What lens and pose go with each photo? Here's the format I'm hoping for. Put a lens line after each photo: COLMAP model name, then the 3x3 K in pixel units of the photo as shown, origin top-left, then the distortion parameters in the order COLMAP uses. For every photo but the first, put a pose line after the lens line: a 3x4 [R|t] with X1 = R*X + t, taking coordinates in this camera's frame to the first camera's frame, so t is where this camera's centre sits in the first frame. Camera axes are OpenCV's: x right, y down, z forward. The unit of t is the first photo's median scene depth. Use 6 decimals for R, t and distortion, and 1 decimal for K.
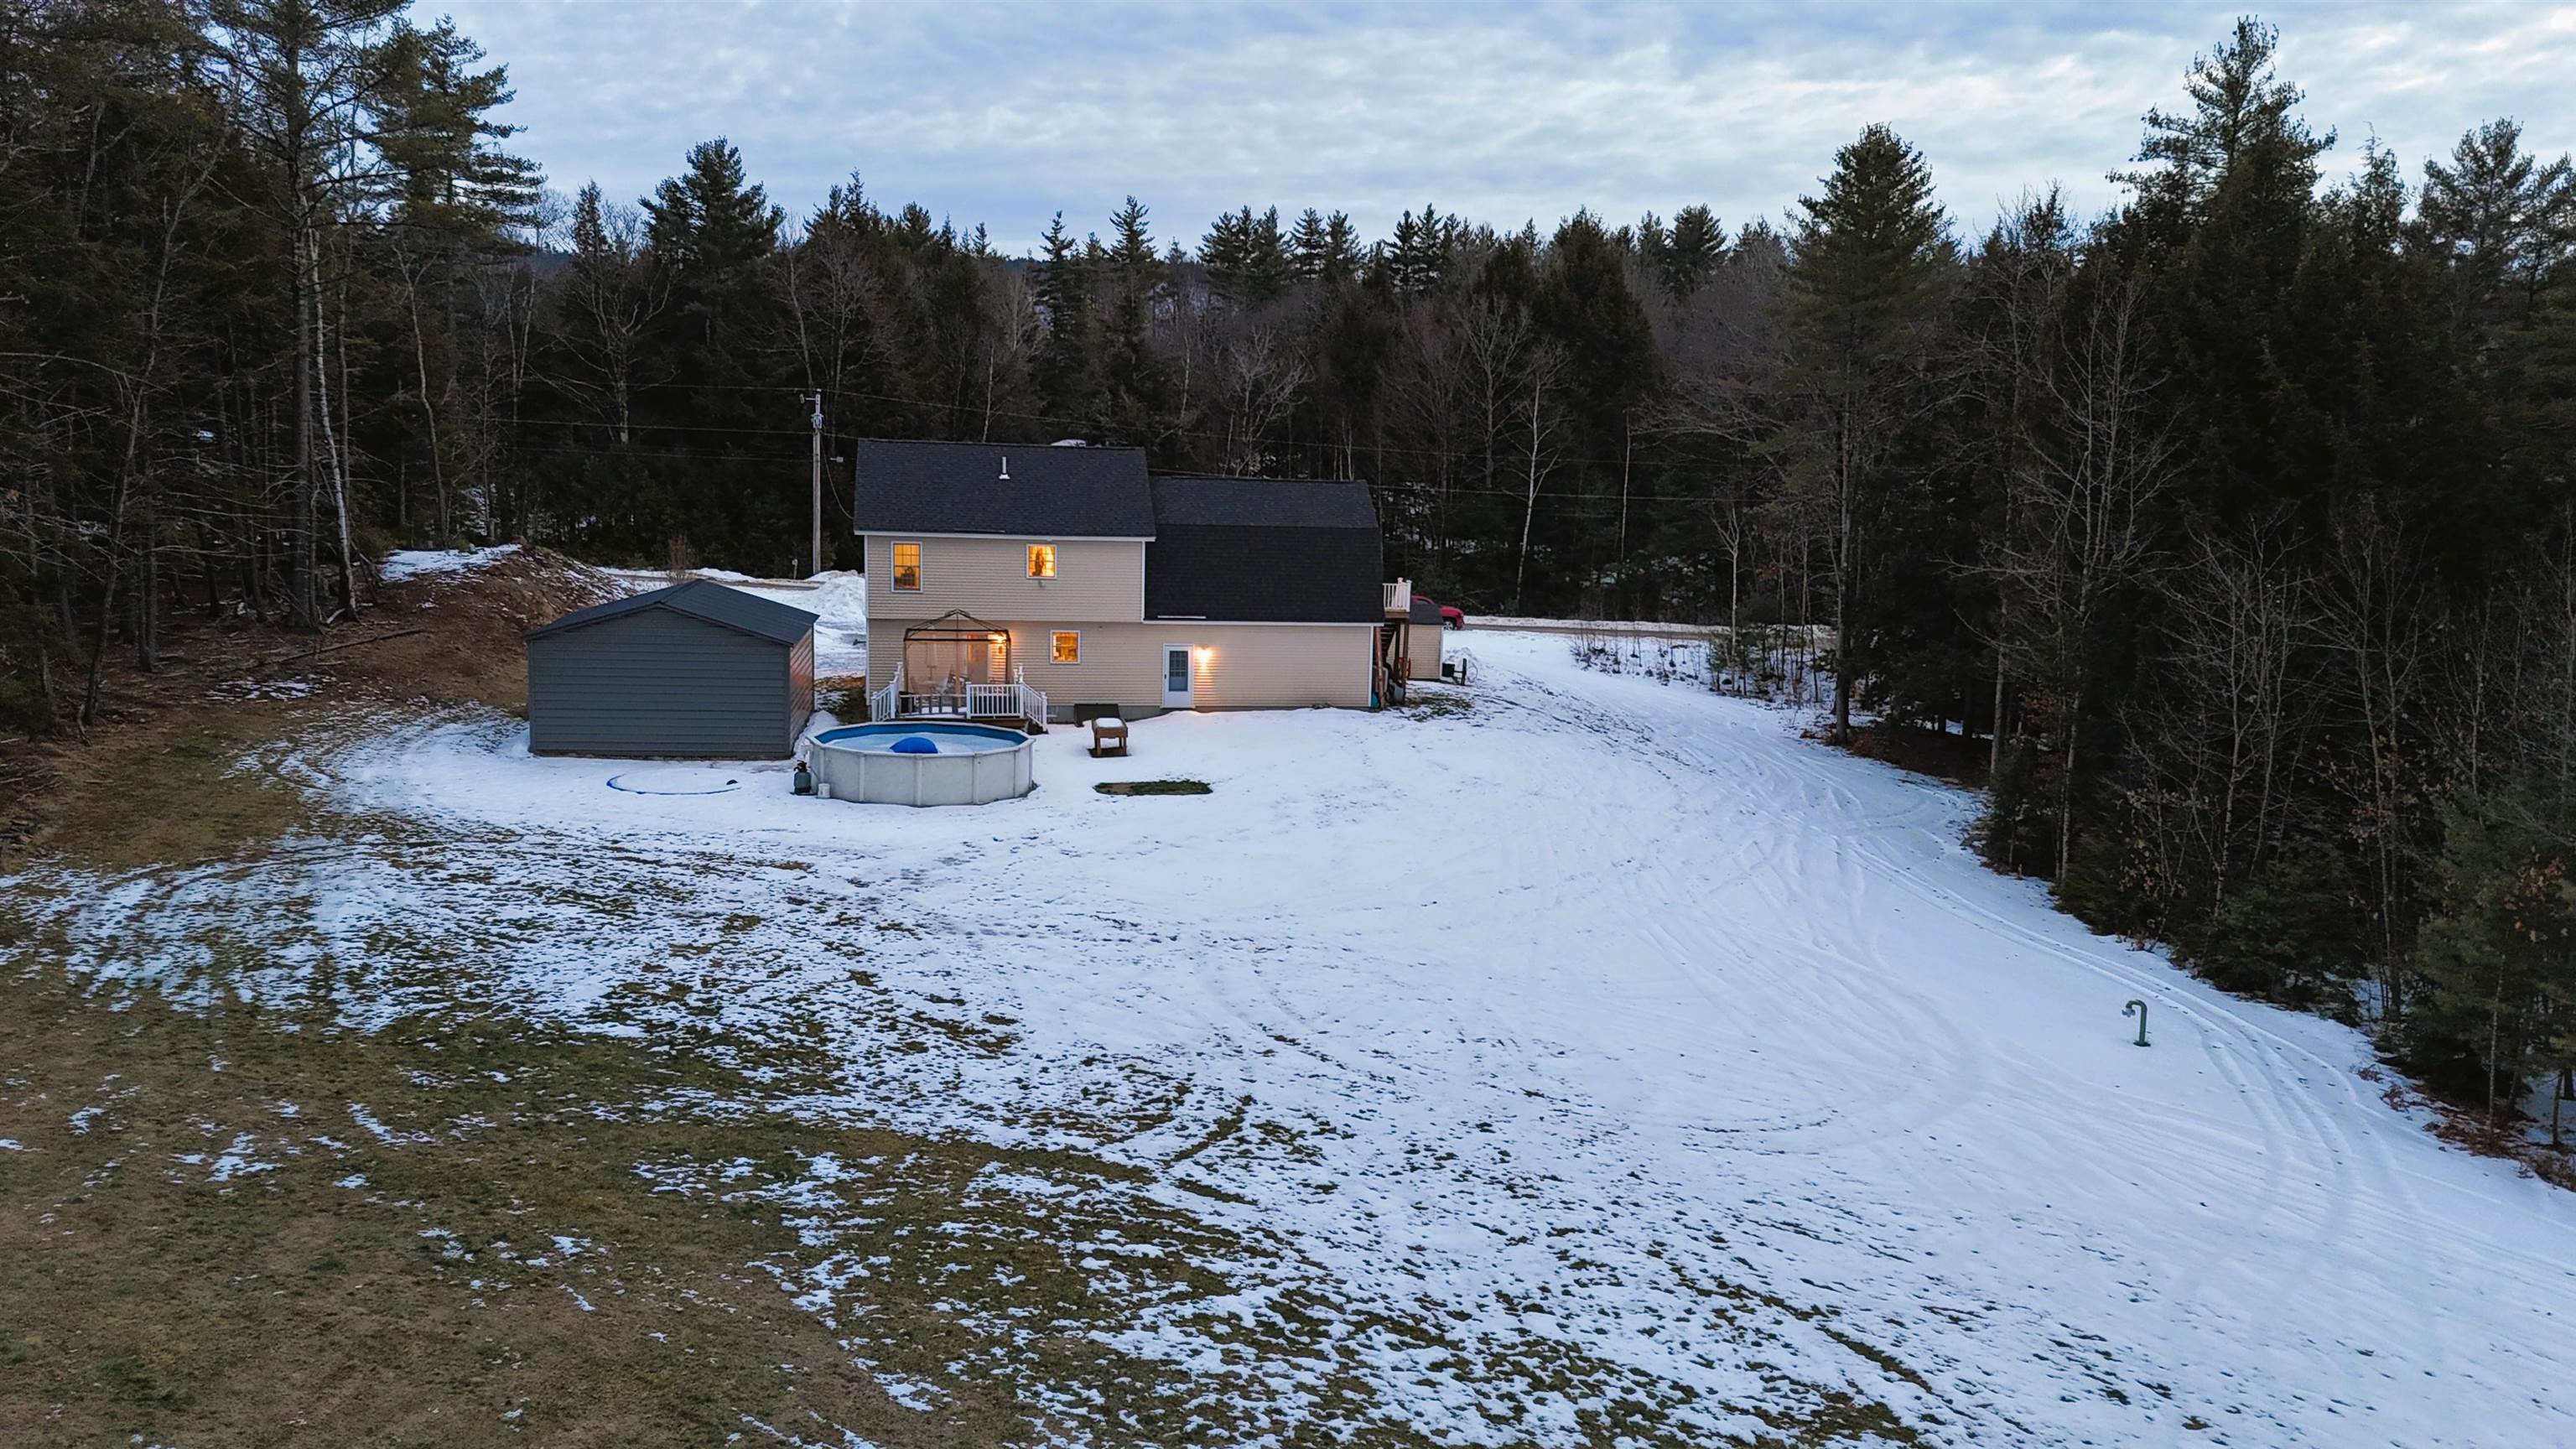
lens RADIAL K [[1894.6, 0, 1288.0], [0, 1894.6, 724.5], [0, 0, 1]] dist [0.094051, -0.116171]
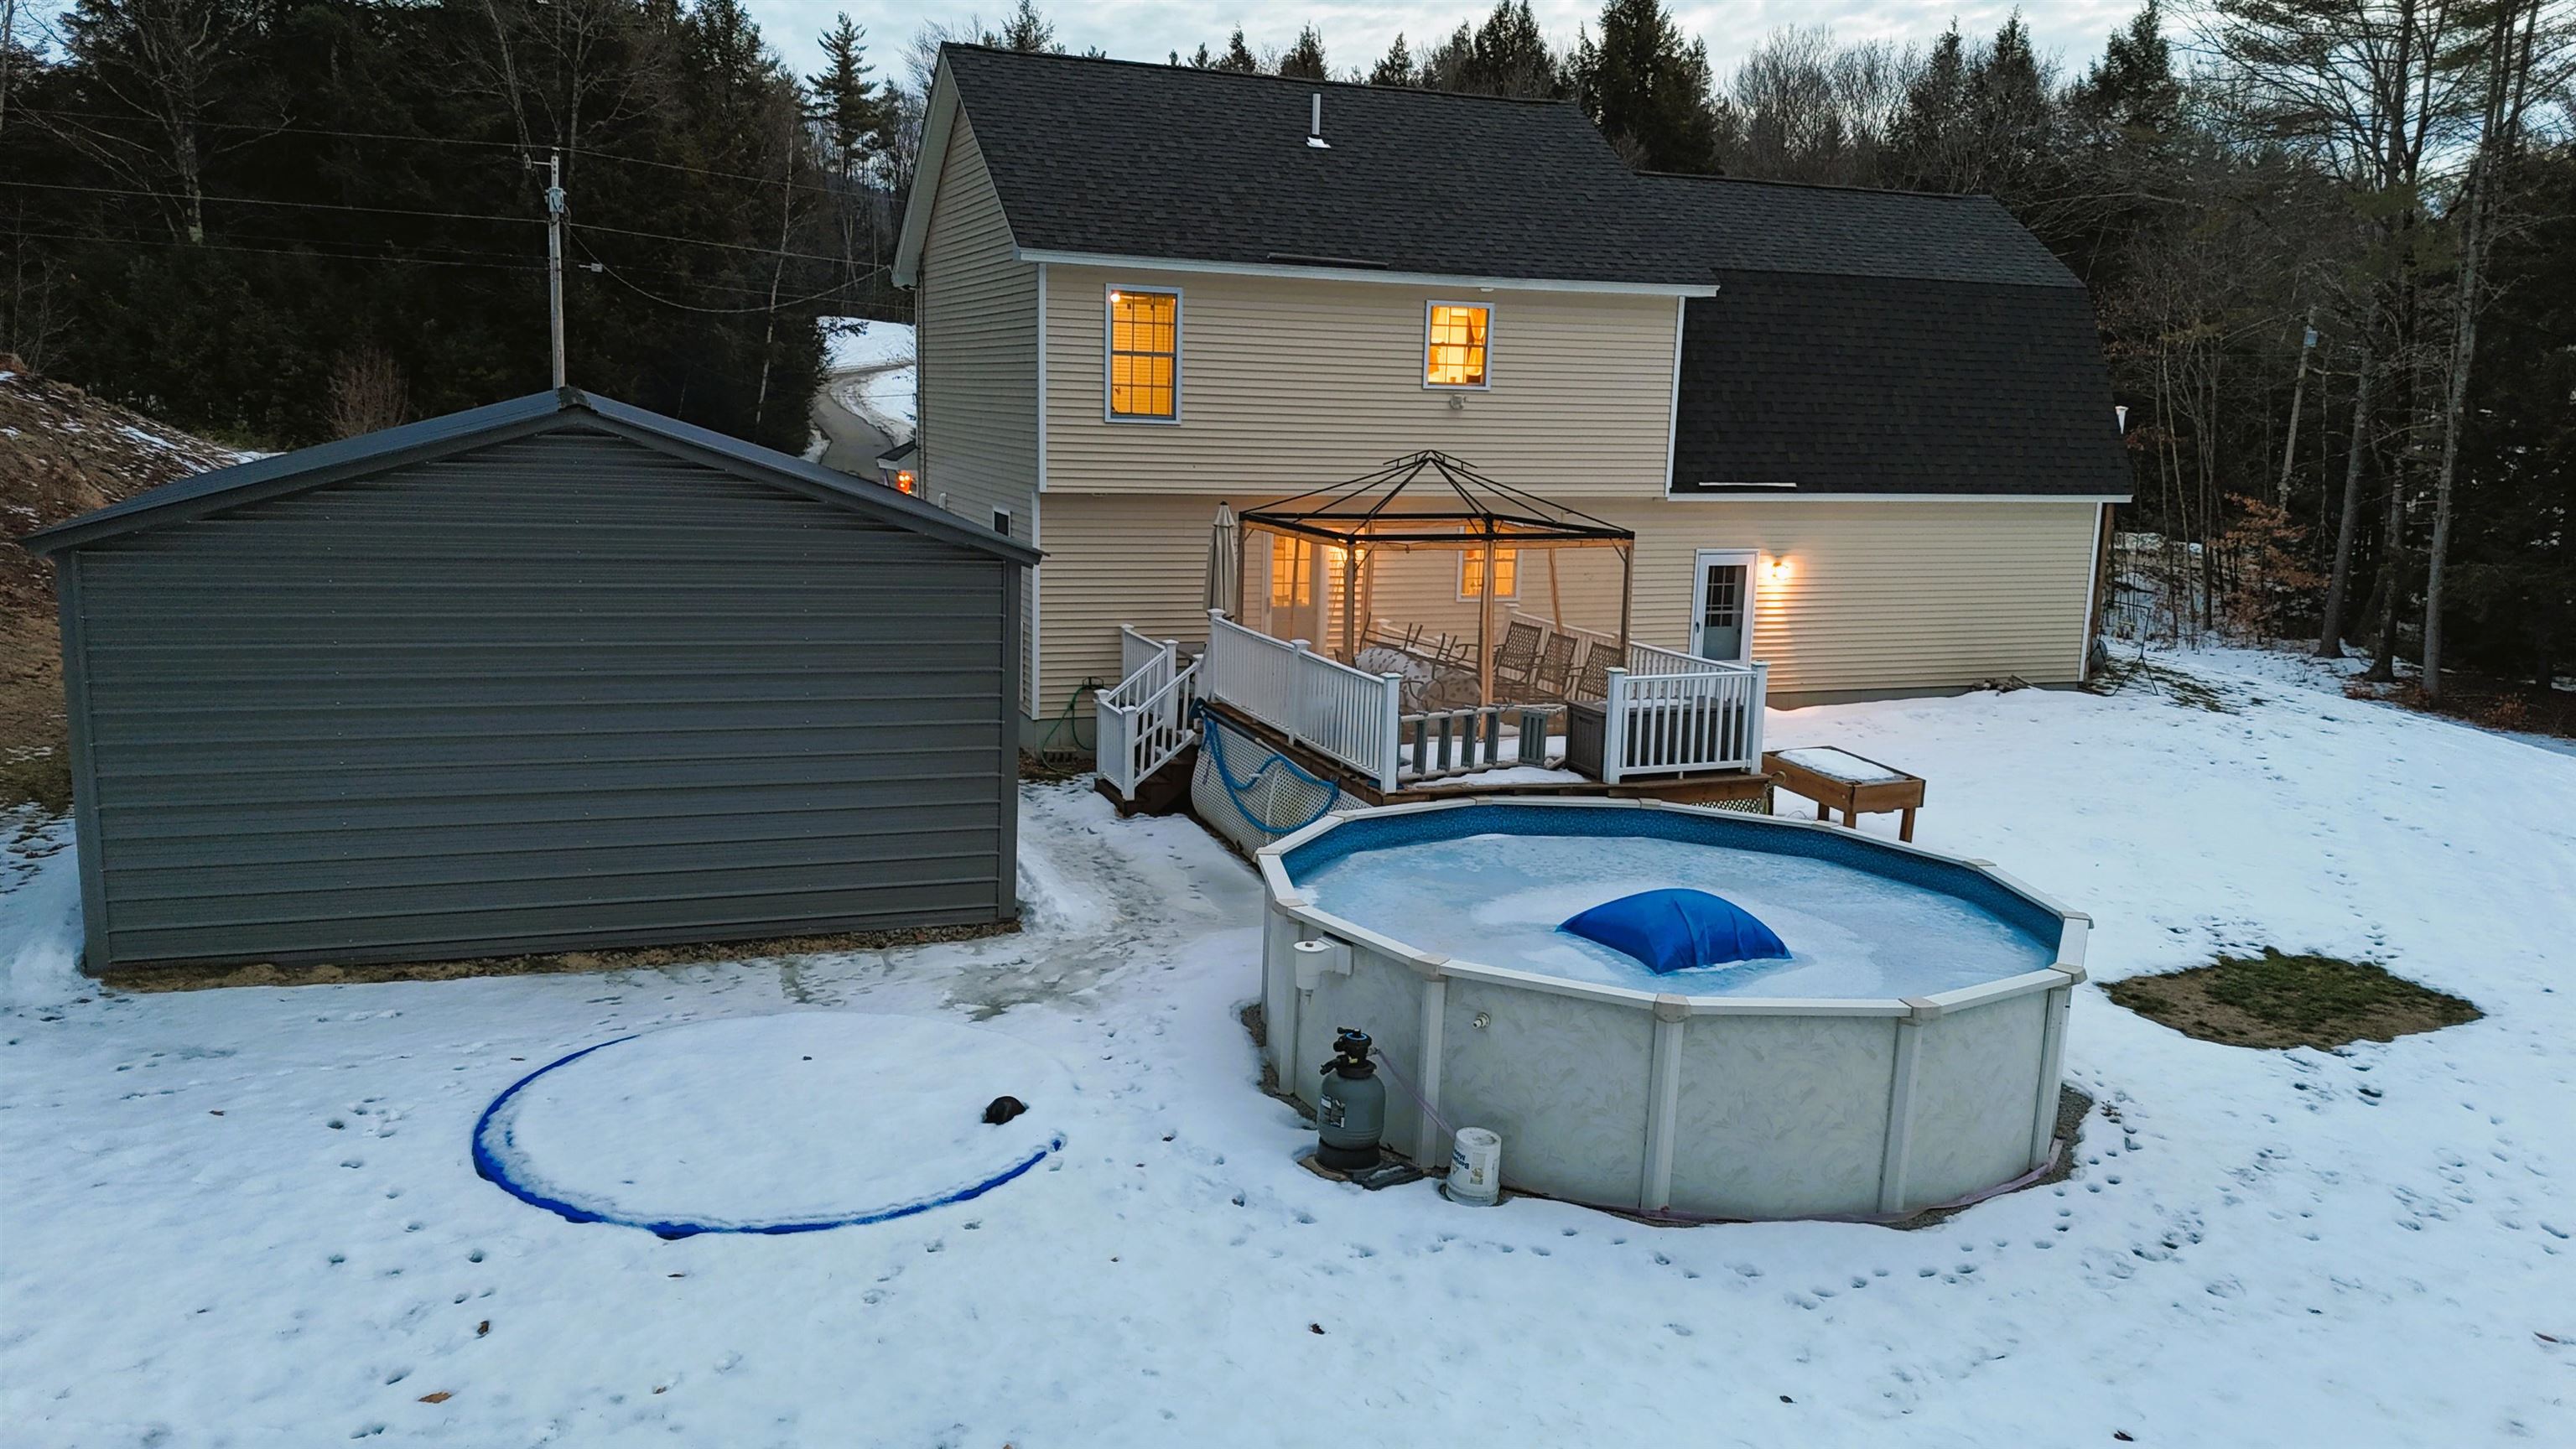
lens RADIAL K [[1900.6, 0, 1295.2], [0, 1900.6, 735.6], [0, 0, 1]] dist [0.035486, -0.001953]
pose [[0.979654, -0.033253, 0.197918, -0.349458], [0.024590, 0.998636, 0.046069, -0.033286], [-0.199180, -0.040265, 0.979135, 0.872338]]
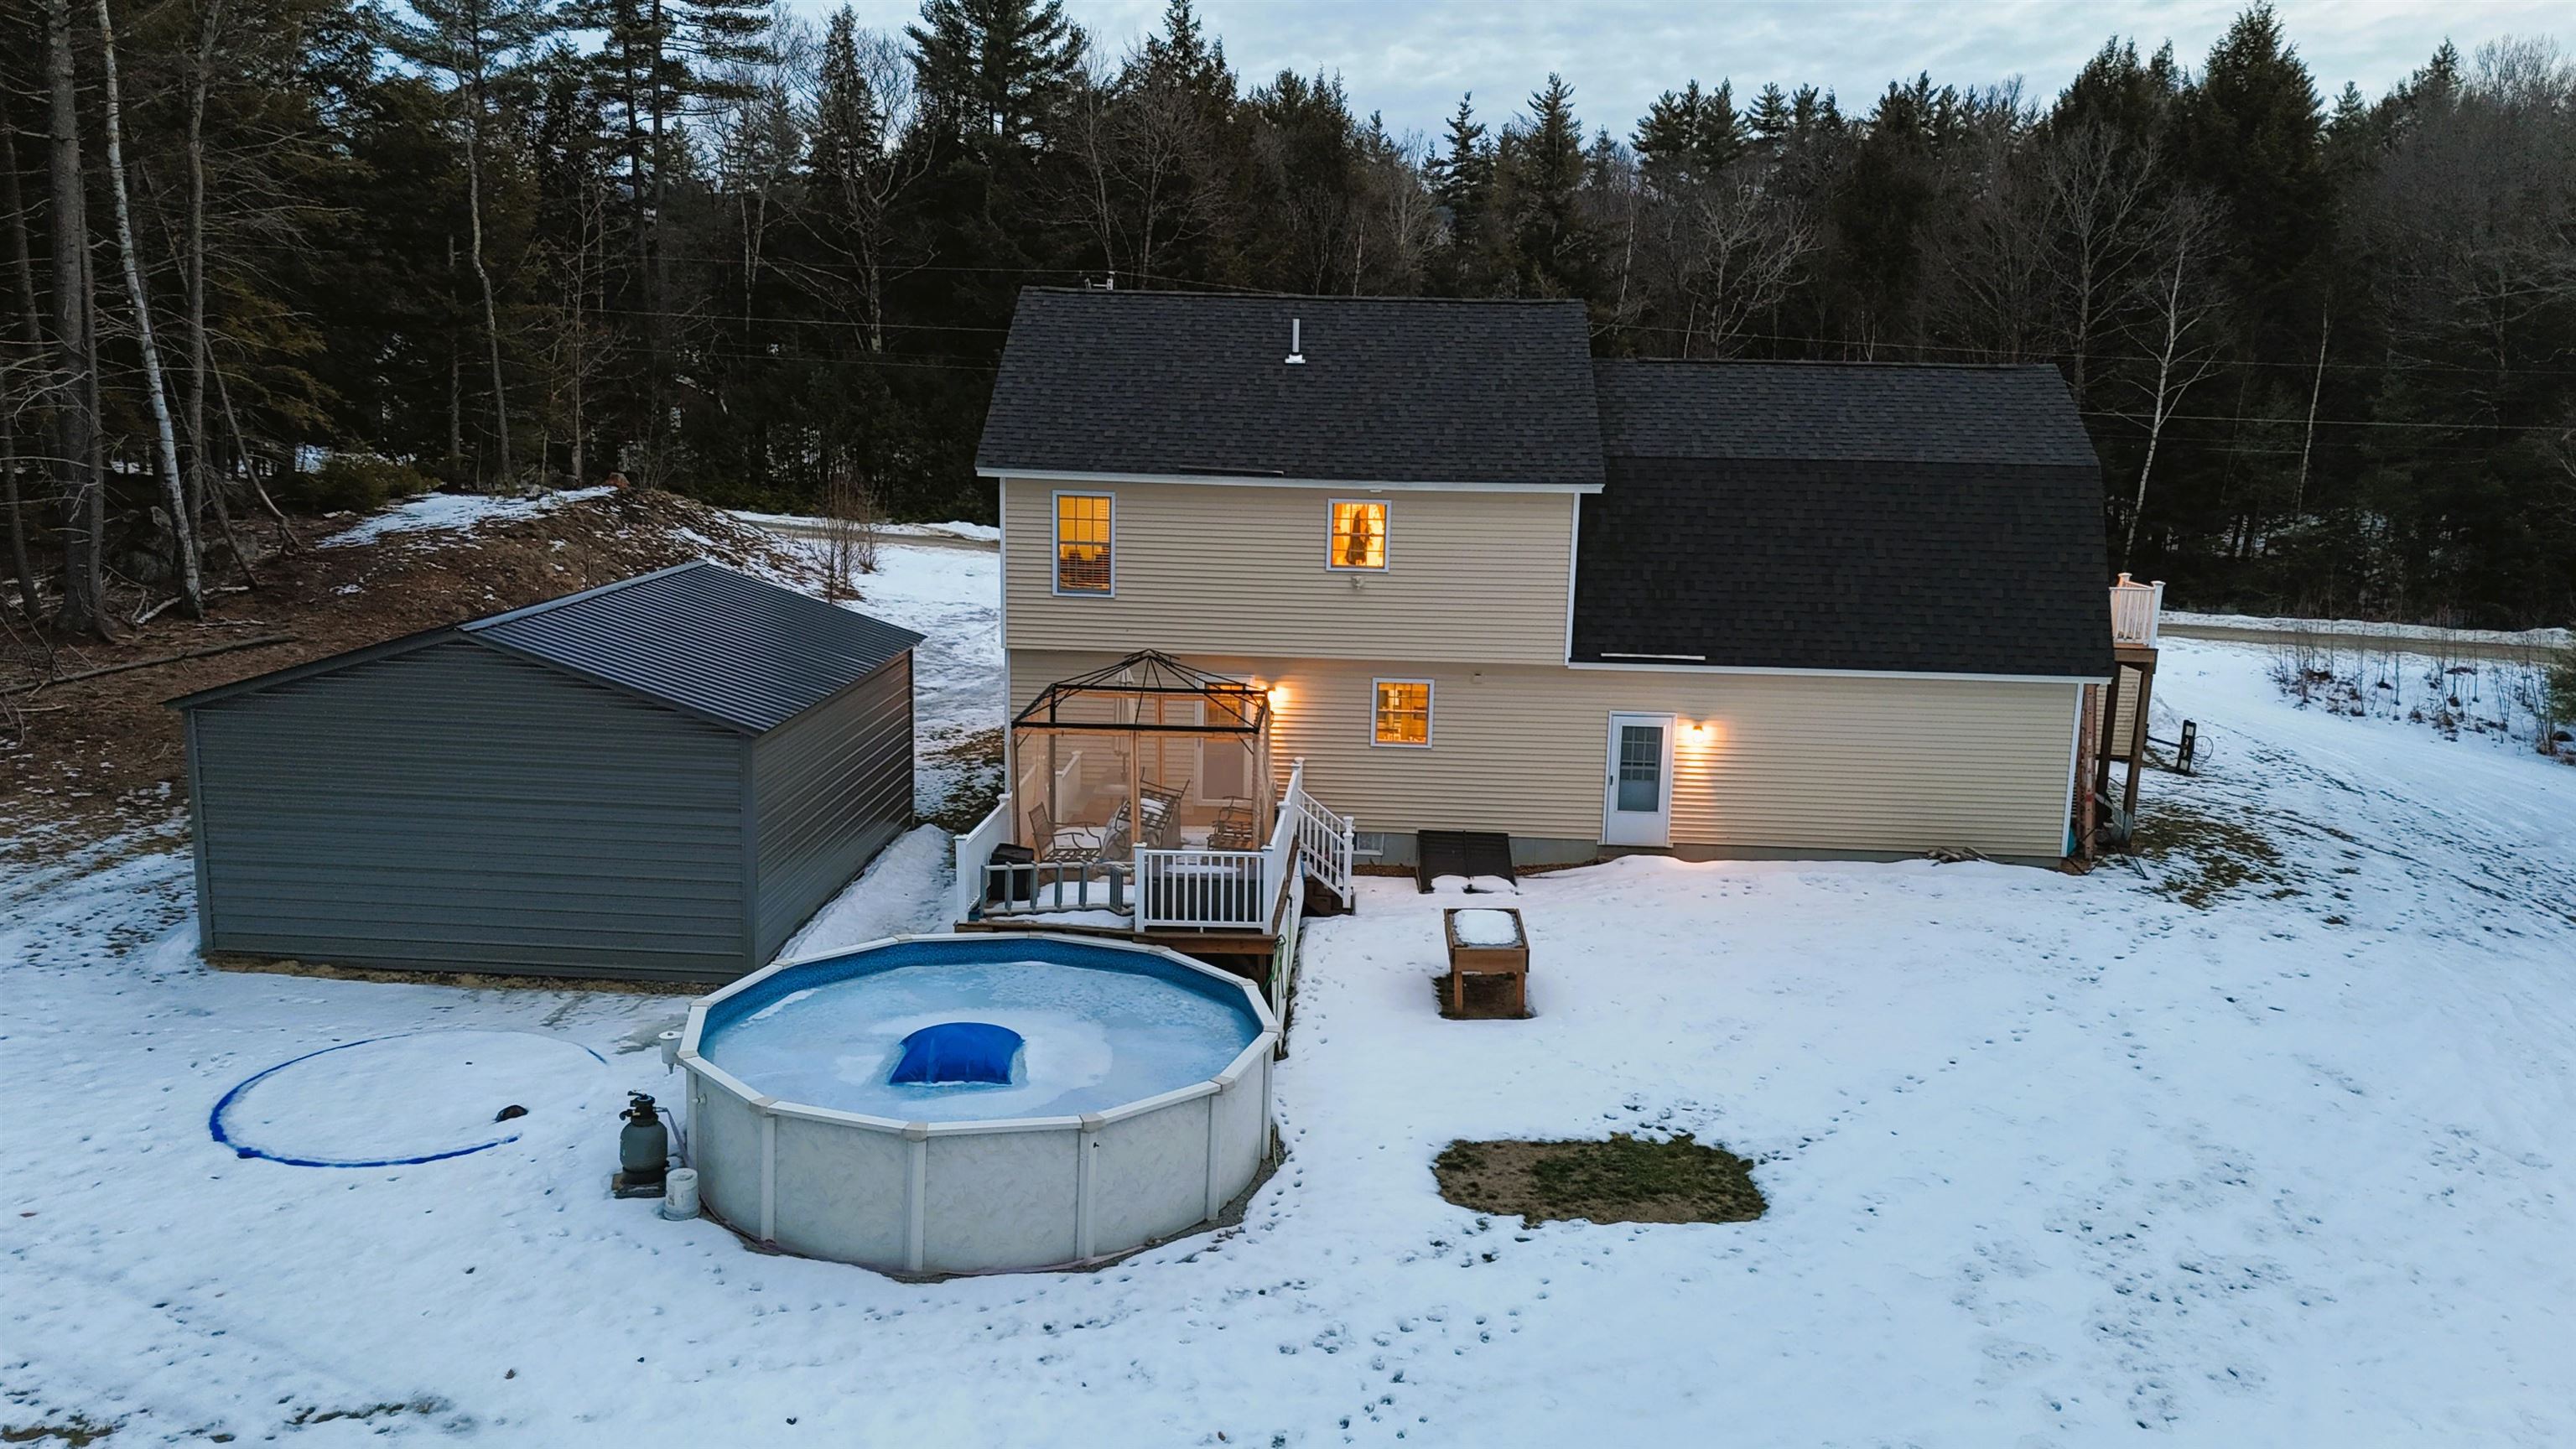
lens RADIAL K [[1894.6, 0, 1288.0], [0, 1894.6, 724.5], [0, 0, 1]] dist [0.094051, -0.116171]
pose [[0.977903, 0.035535, -0.206015, -0.068445], [-0.029328, 0.999021, 0.033105, -0.076734], [0.206990, -0.026332, 0.977989, 0.757034]]
